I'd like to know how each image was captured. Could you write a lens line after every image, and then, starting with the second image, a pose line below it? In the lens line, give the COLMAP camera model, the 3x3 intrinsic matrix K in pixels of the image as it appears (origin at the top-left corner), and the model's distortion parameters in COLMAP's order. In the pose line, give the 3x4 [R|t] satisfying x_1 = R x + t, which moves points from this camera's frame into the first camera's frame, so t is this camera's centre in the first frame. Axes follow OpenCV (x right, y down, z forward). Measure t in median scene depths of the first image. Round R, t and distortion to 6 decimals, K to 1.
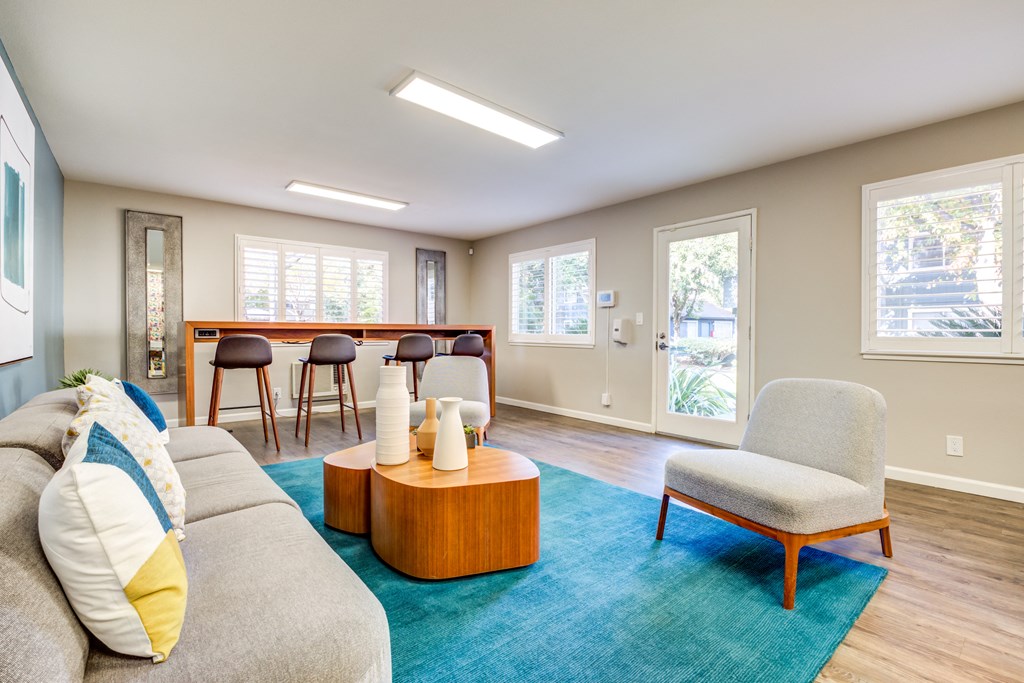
lens RADIAL K [[456.8, 0, 519.4], [0, 456.8, 337.3], [0, 0, 1]] dist [-0.023400, -0.000642]
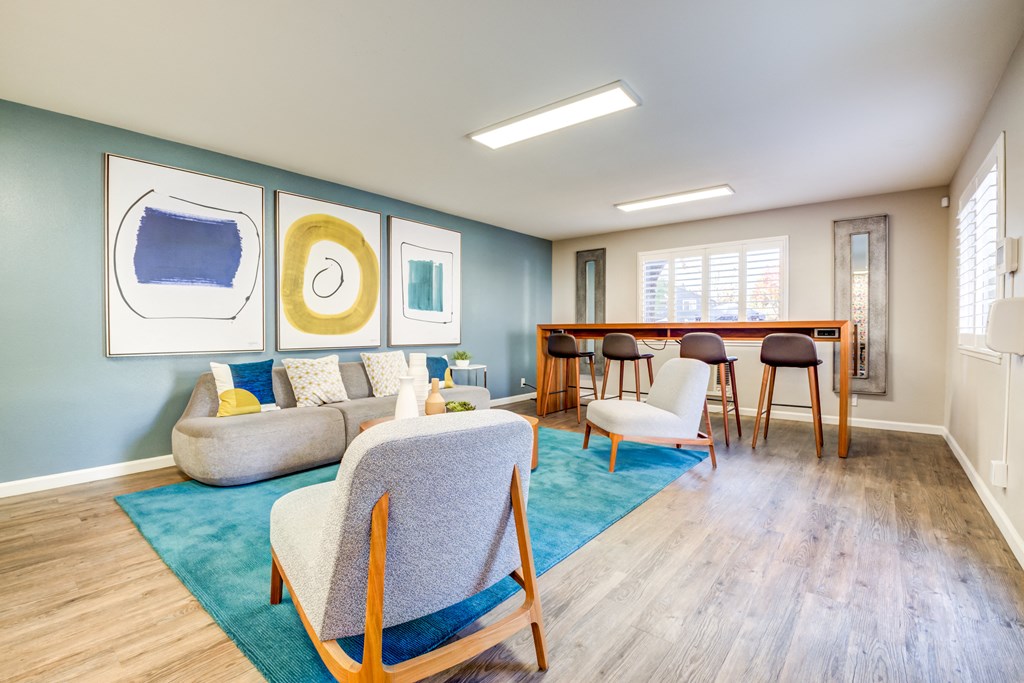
lens RADIAL K [[456.8, 0, 510.6], [0, 456.8, 342.0], [0, 0, 1]] dist [-0.023400, -0.000642]
pose [[0.175059, 0.020518, -0.984344, 0.488952], [-0.009199, 0.999773, 0.019204, -0.003175], [0.984515, 0.005693, 0.175208, 0.389565]]
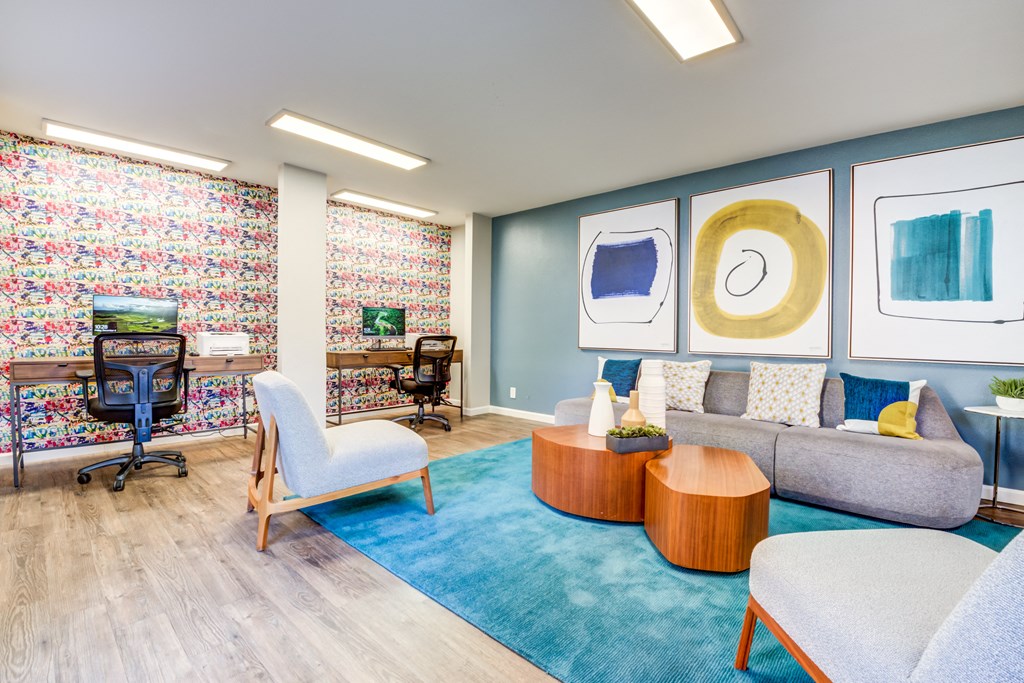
lens RADIAL K [[456.8, 0, 504.0], [0, 456.8, 335.6], [0, 0, 1]] dist [-0.023400, -0.000642]
pose [[-0.992899, -0.013464, -0.118199, 0.101155], [-0.016010, 0.999659, 0.020615, -0.010314], [0.117881, 0.022361, -0.992776, 0.841314]]
